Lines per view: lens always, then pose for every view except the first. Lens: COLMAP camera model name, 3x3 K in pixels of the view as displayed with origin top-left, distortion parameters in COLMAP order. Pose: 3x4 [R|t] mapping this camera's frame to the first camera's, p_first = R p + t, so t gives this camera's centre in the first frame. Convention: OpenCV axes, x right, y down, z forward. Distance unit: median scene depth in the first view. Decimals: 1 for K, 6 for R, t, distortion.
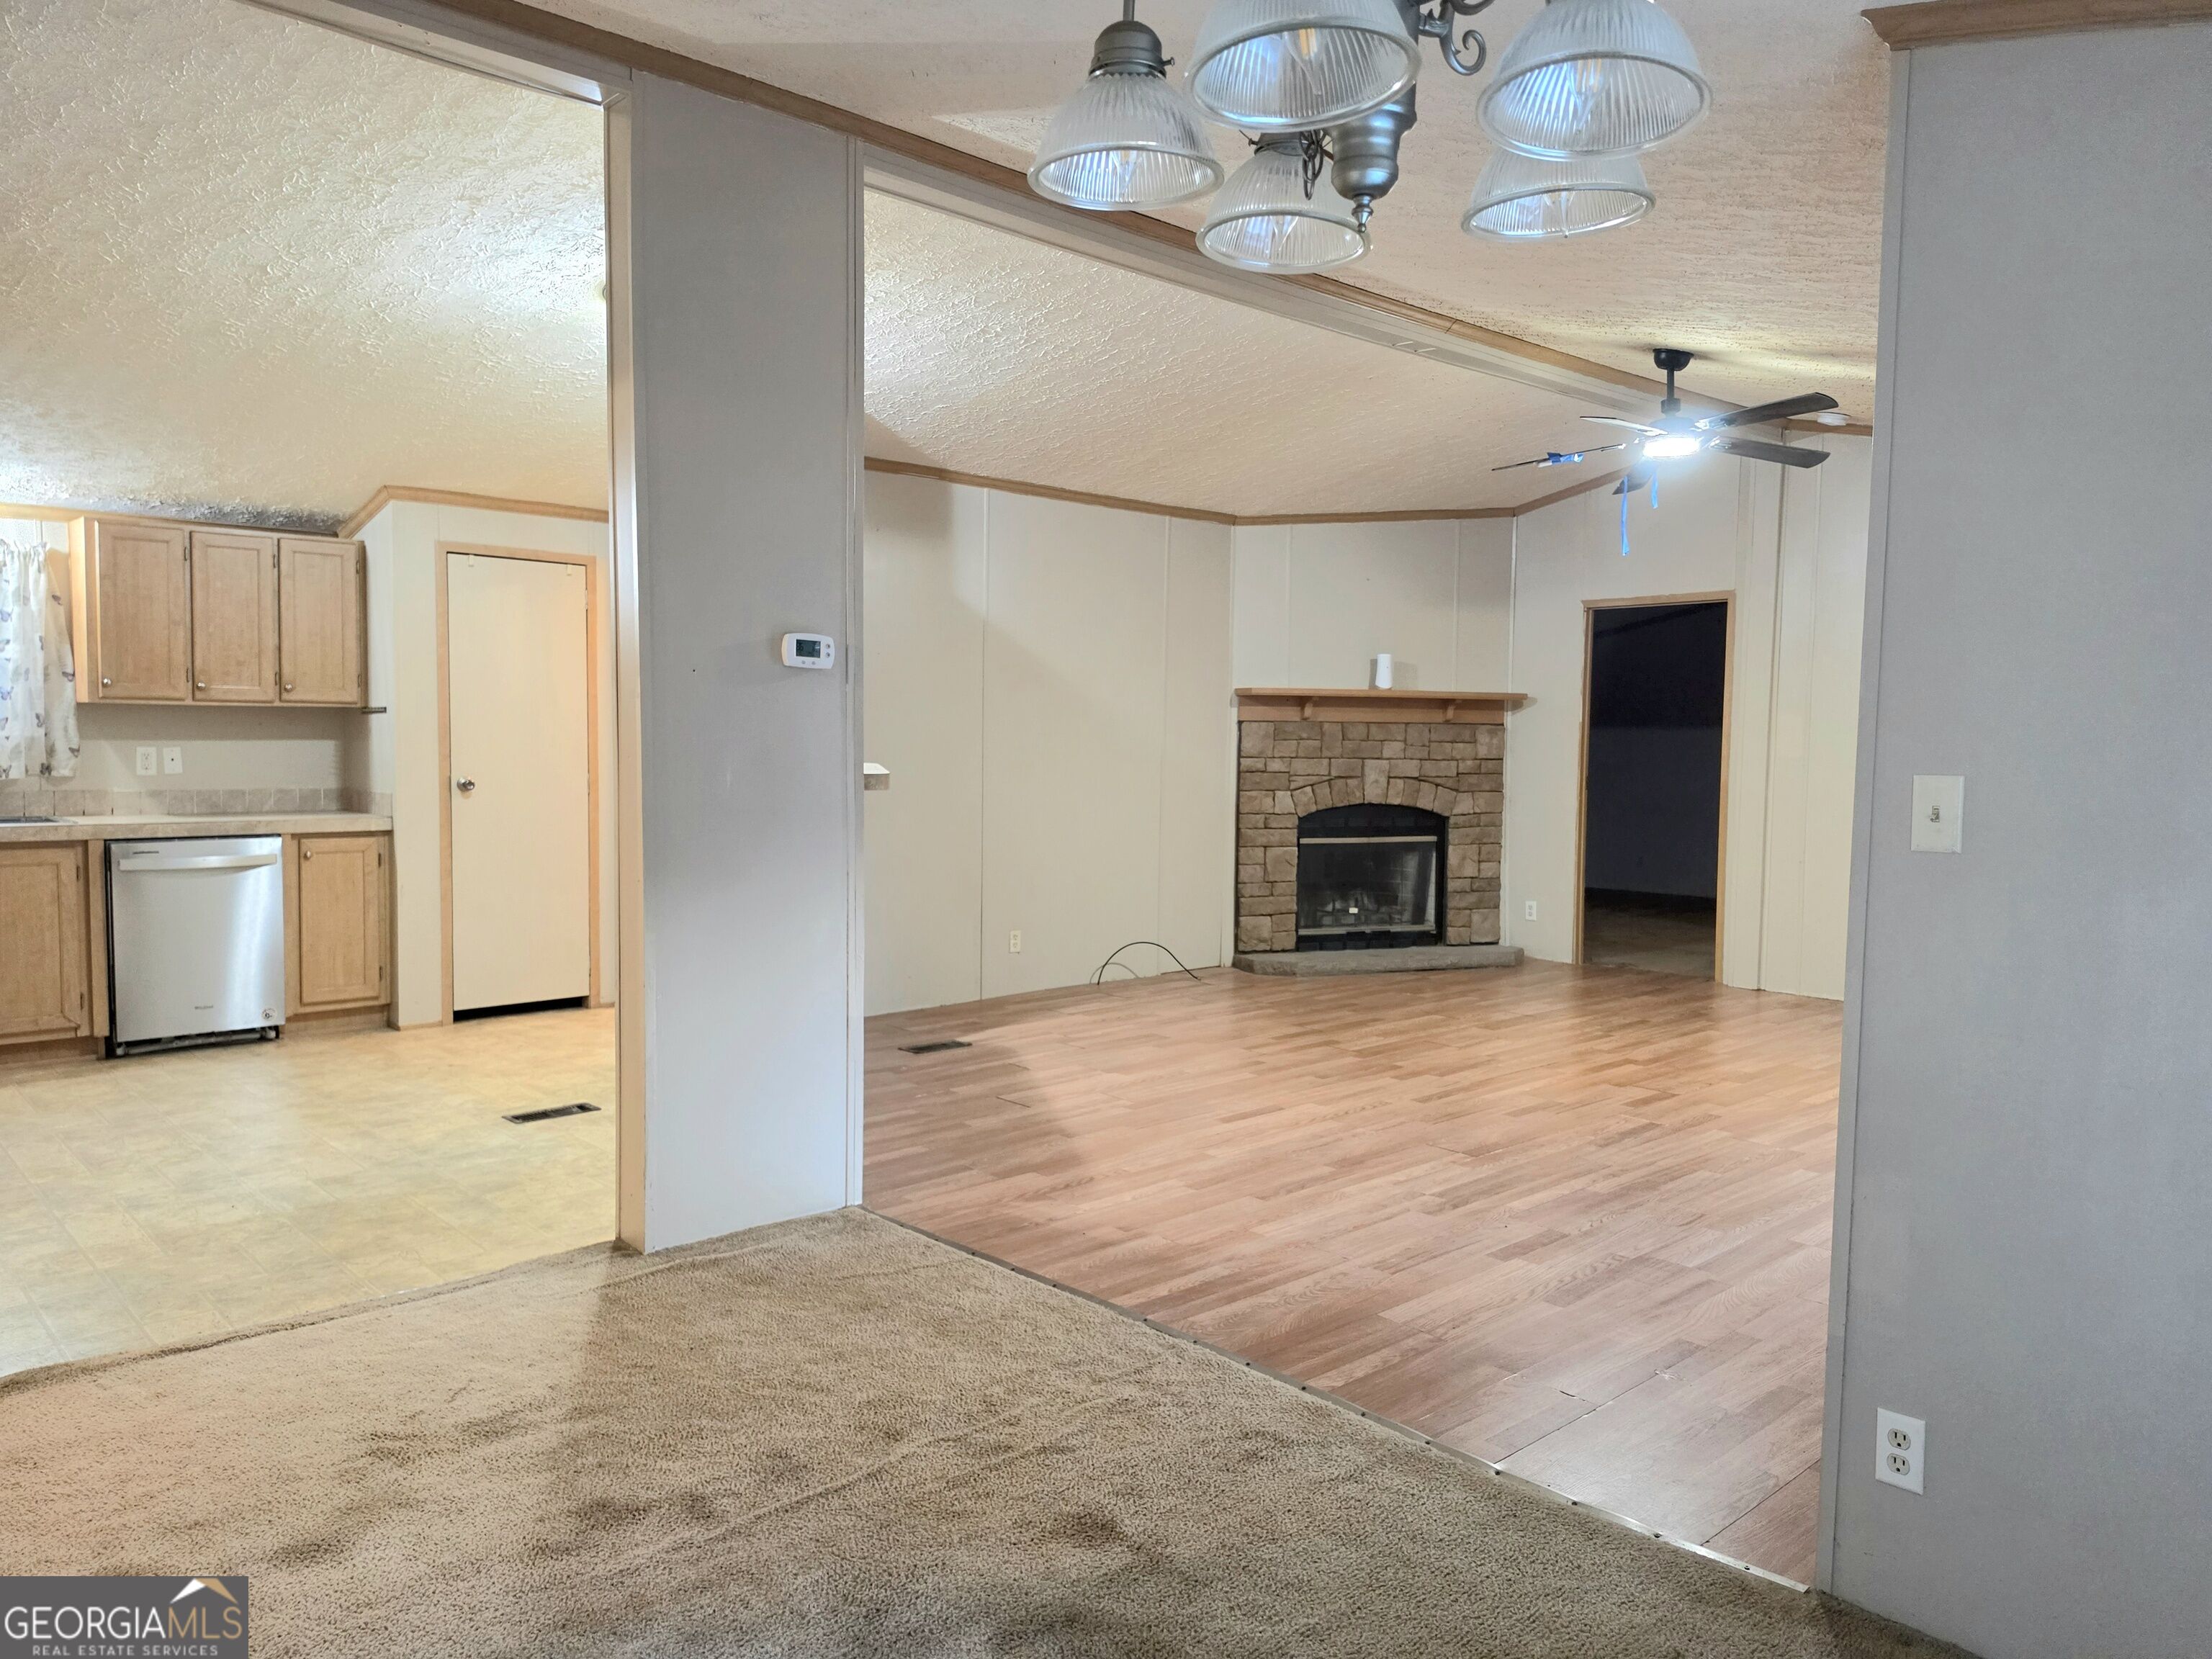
lens RADIAL K [[1559.7, 0, 1063.2], [0, 1559.7, 835.7], [0, 0, 1]] dist [0.051224, -0.058994]
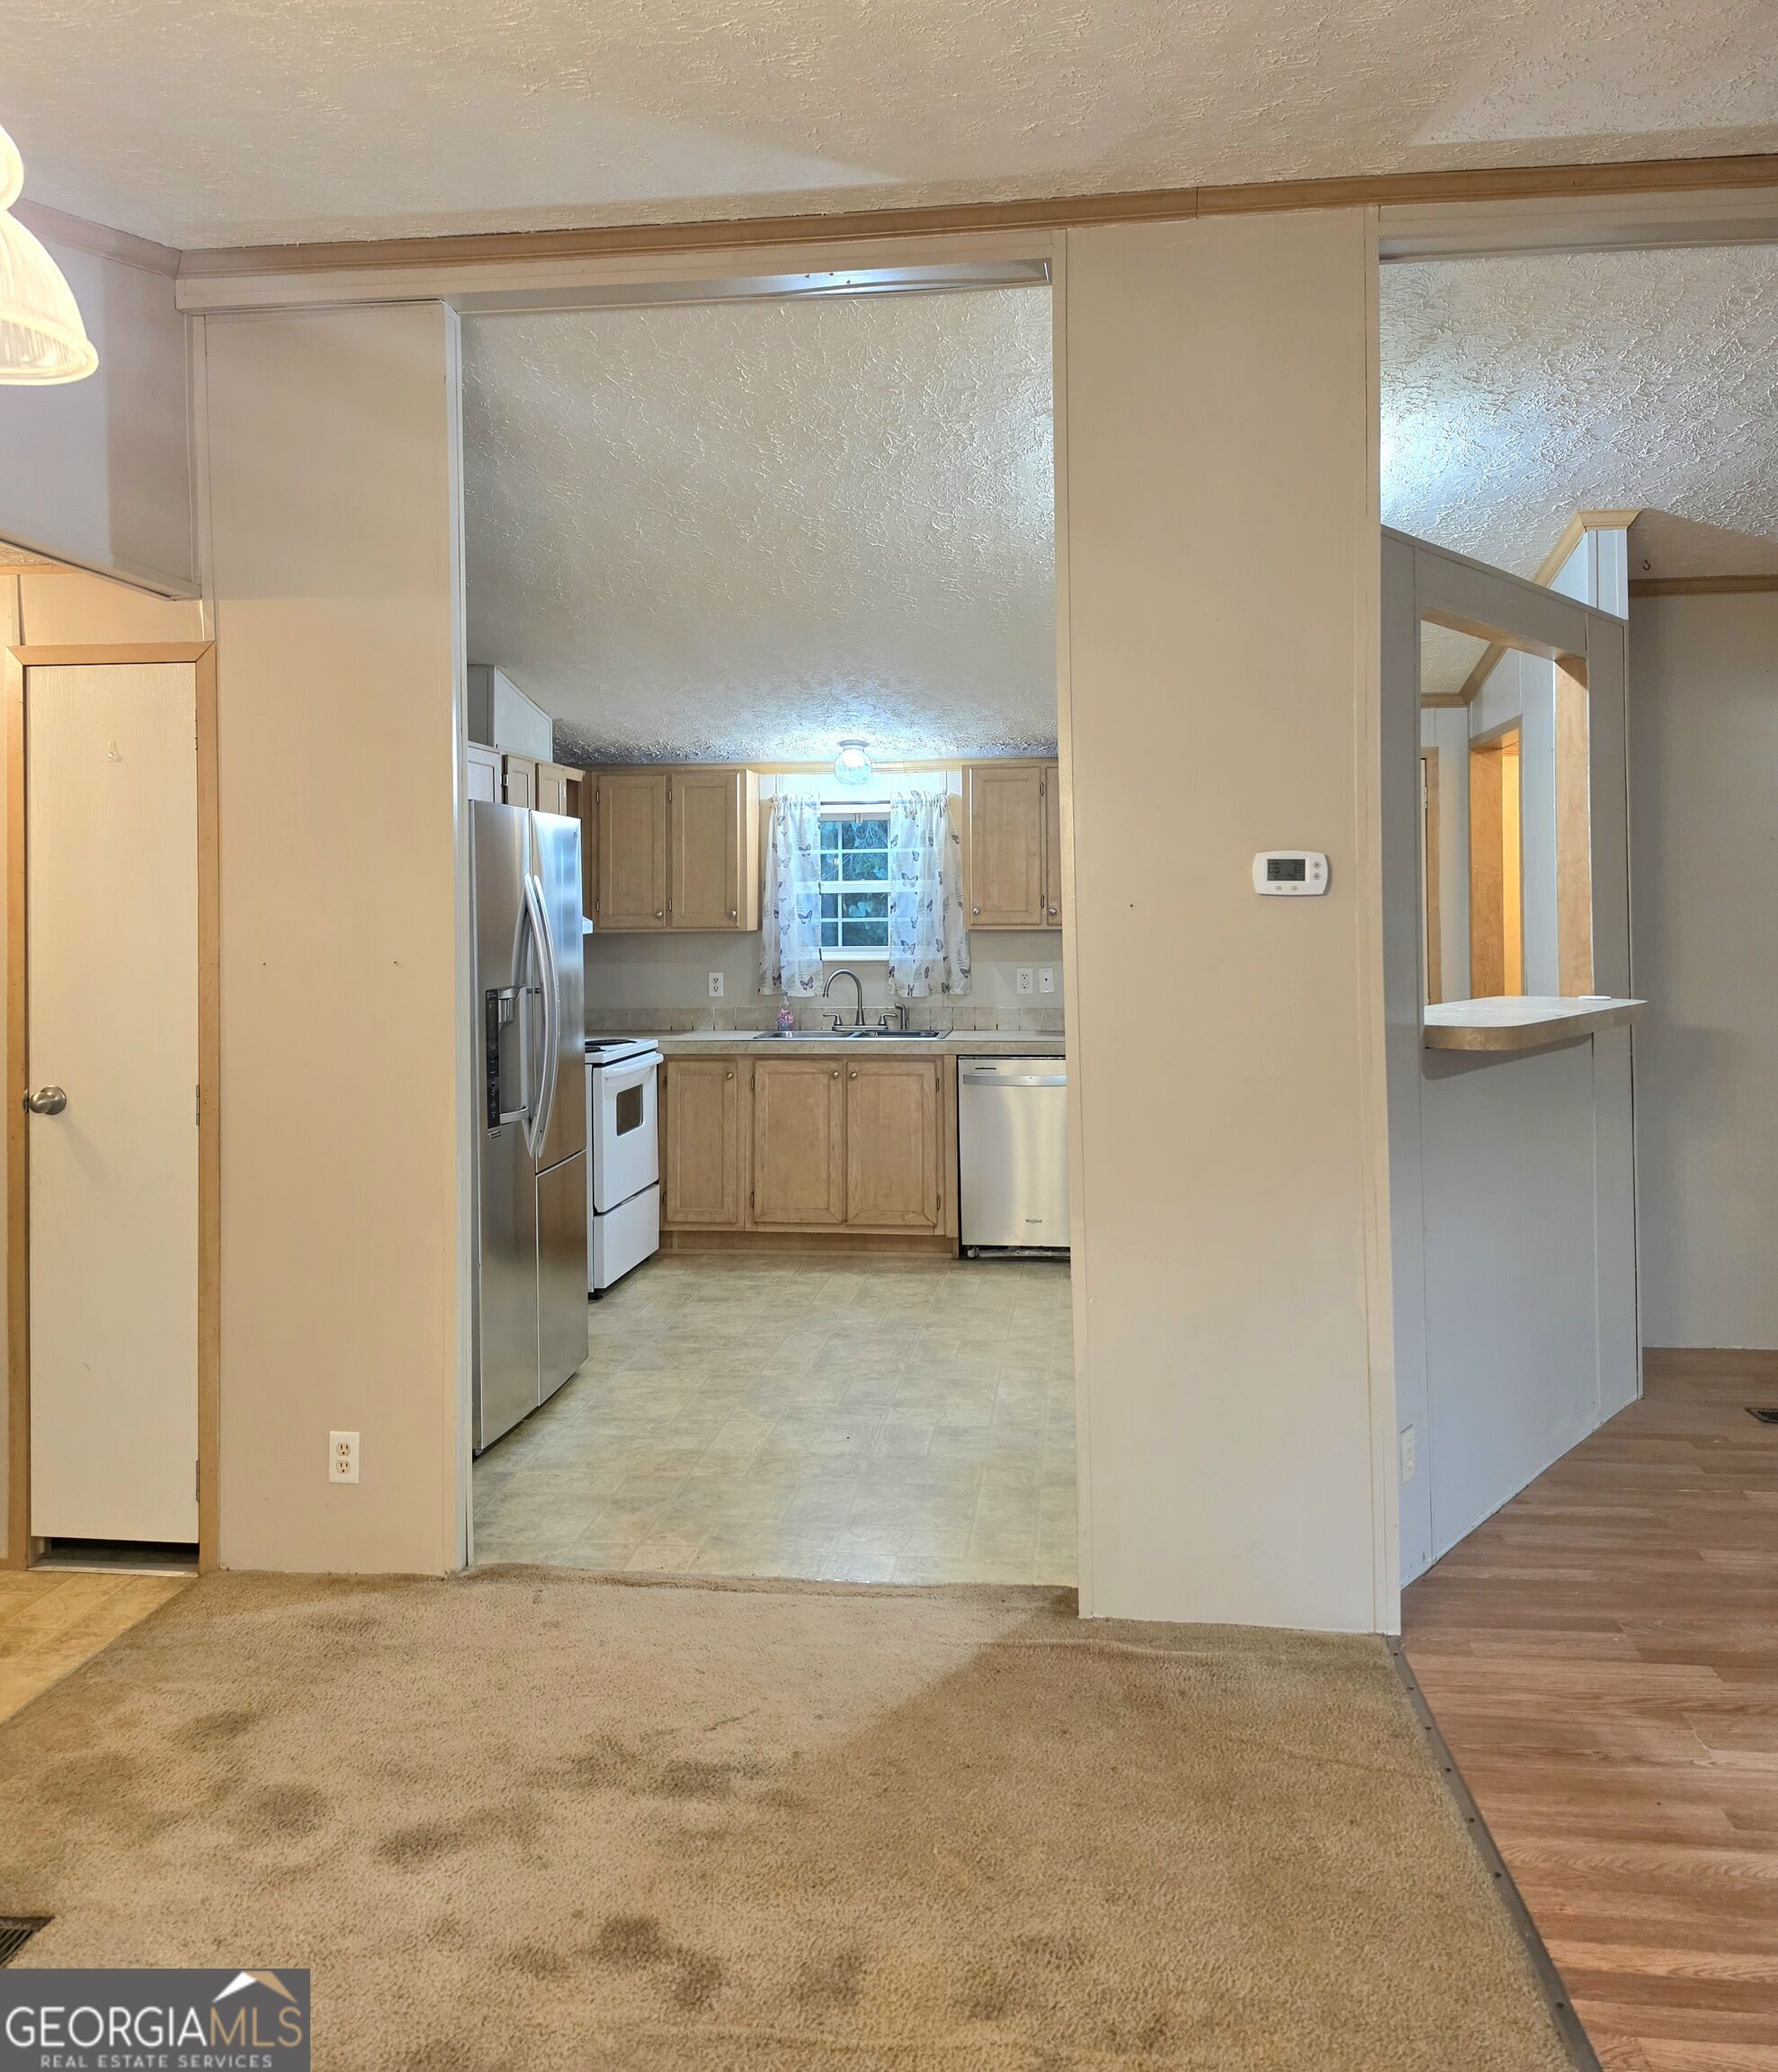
lens RADIAL K [[1624.4, 0, 857.4], [0, 1624.4, 880.8], [0, 0, 1]] dist [0.055717, -0.056146]
pose [[0.640078, -0.038672, -0.767336, 0.206449], [-0.027637, 0.996927, -0.073296, -0.032235], [0.767813, 0.068121, 0.637042, 0.208084]]
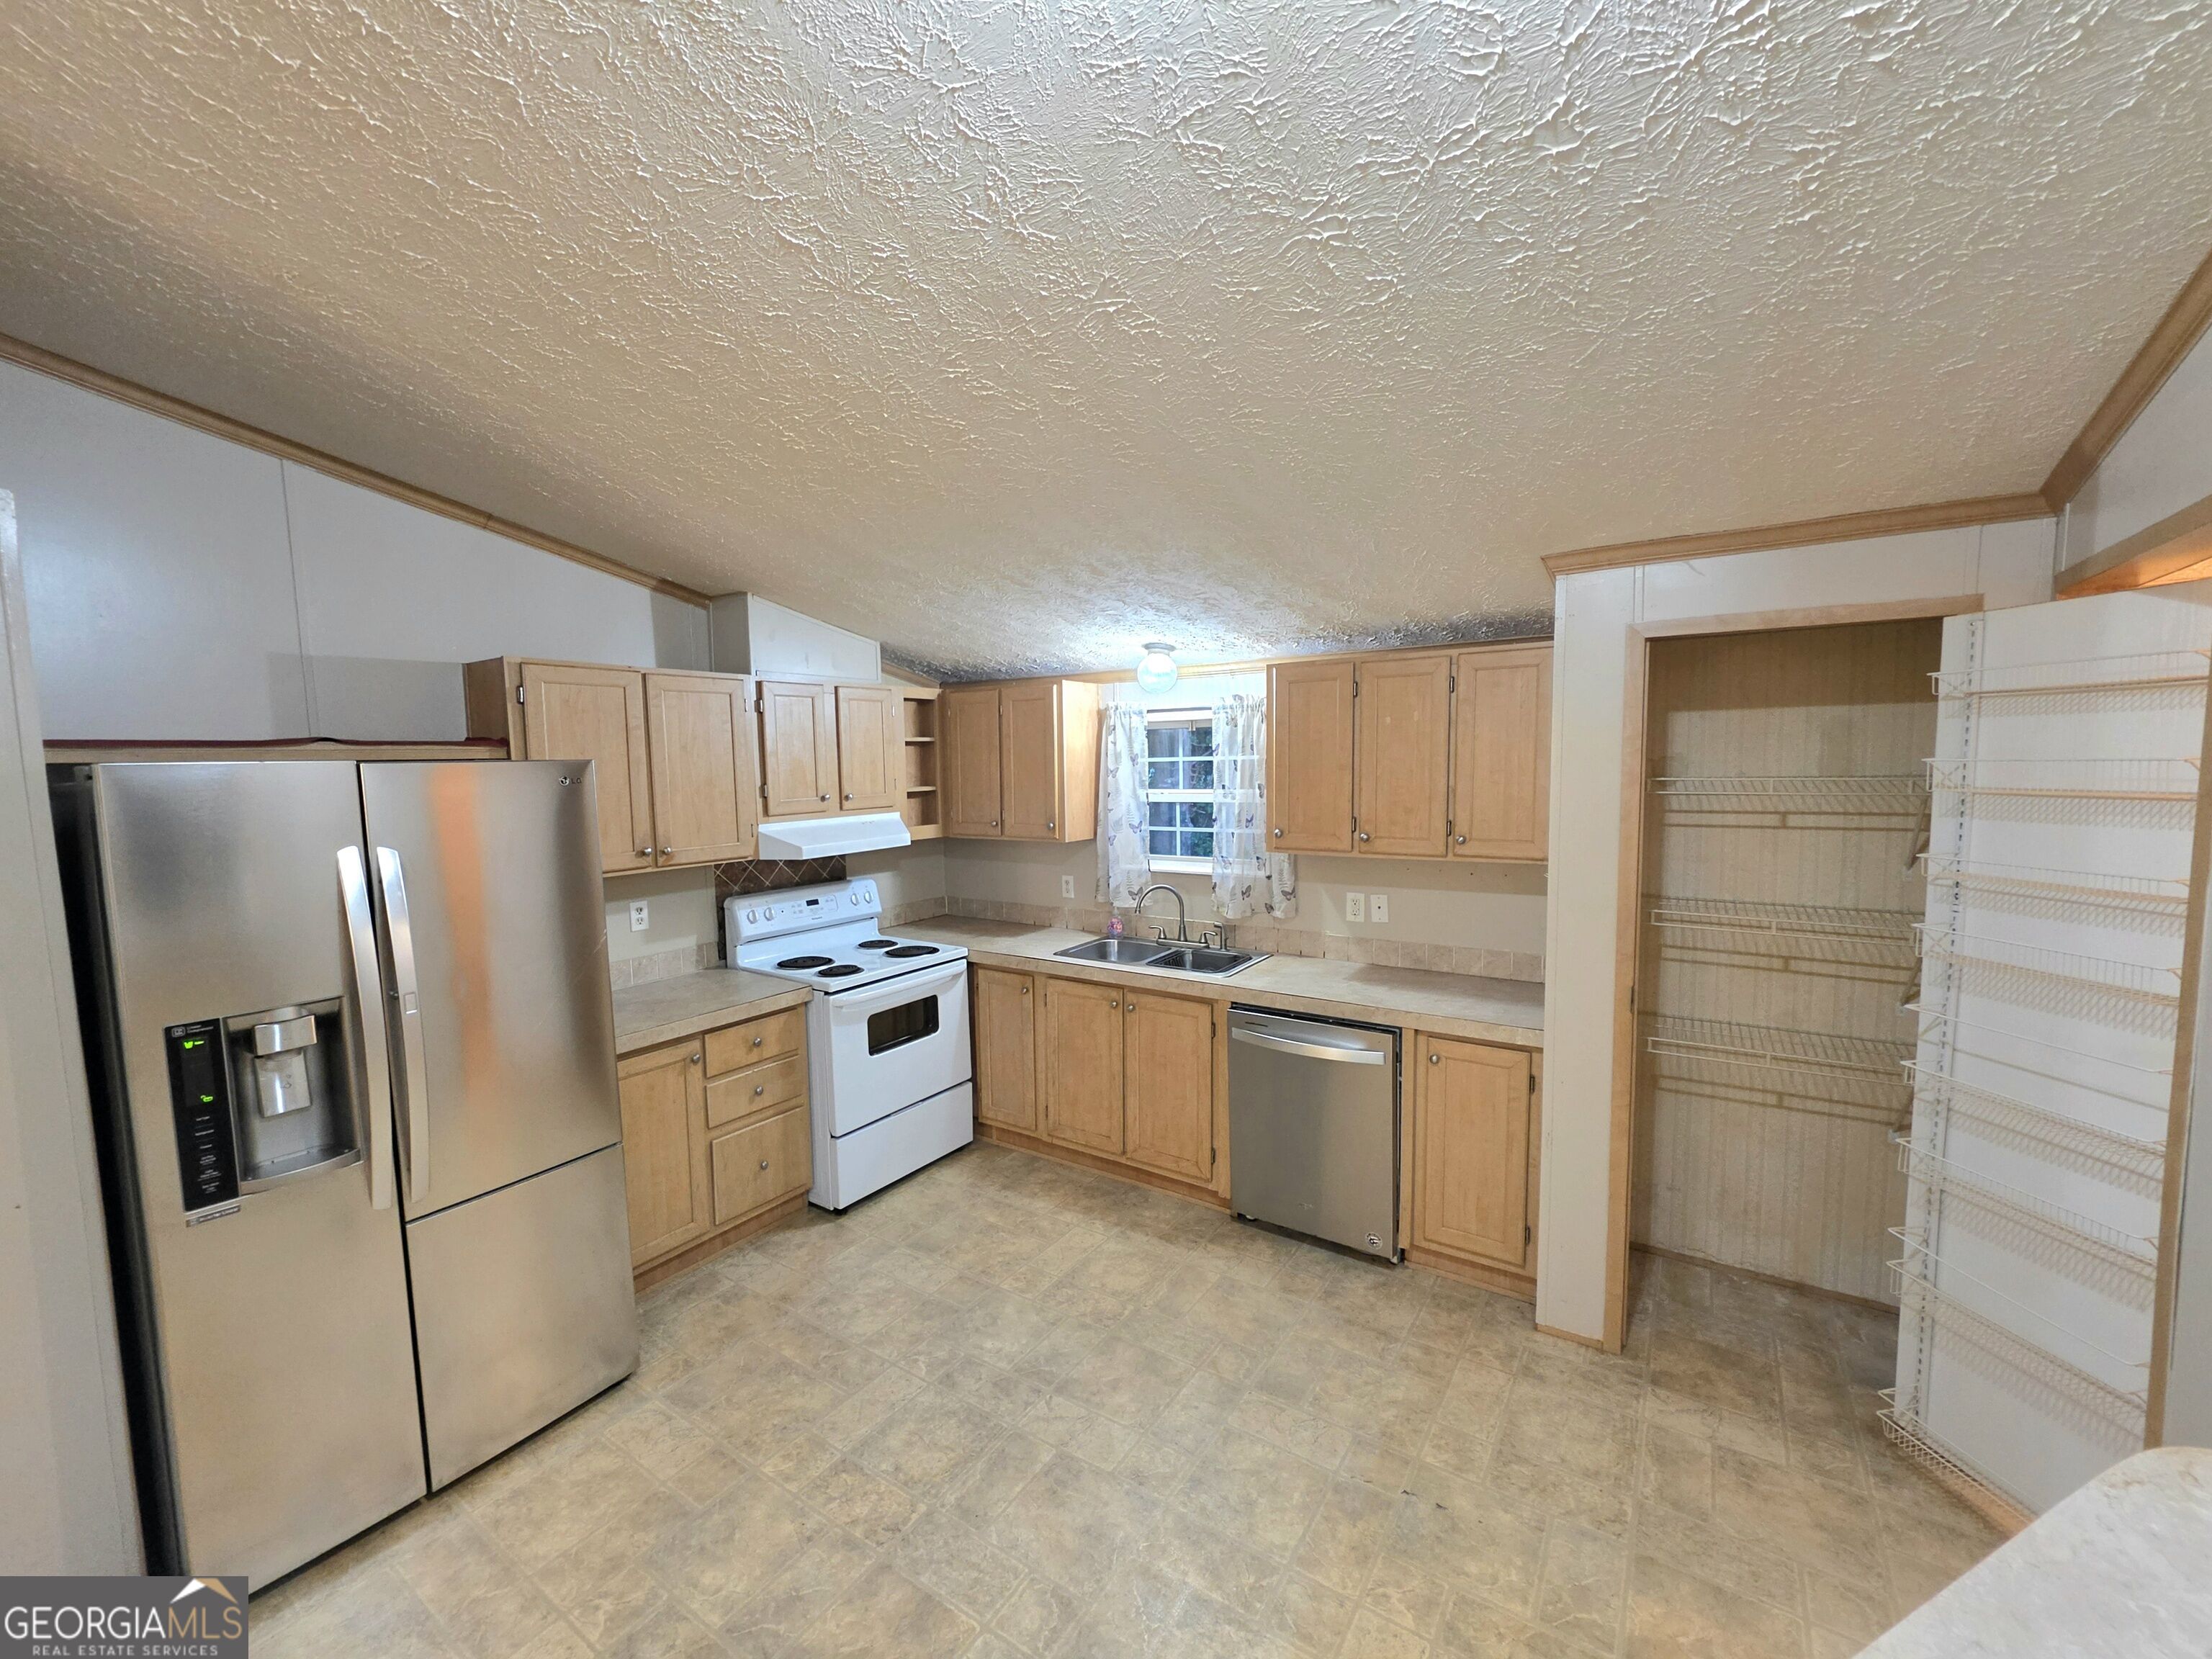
lens RADIAL K [[894.9, 0, 1105.5], [0, 894.9, 833.5], [0, 0, 1]] dist [0.000823, 0.000147]
pose [[0.232041, 0.067232, -0.970380, -0.095279], [-0.039384, 0.997440, 0.059690, -0.122374], [0.971908, 0.024367, 0.234095, 0.748820]]
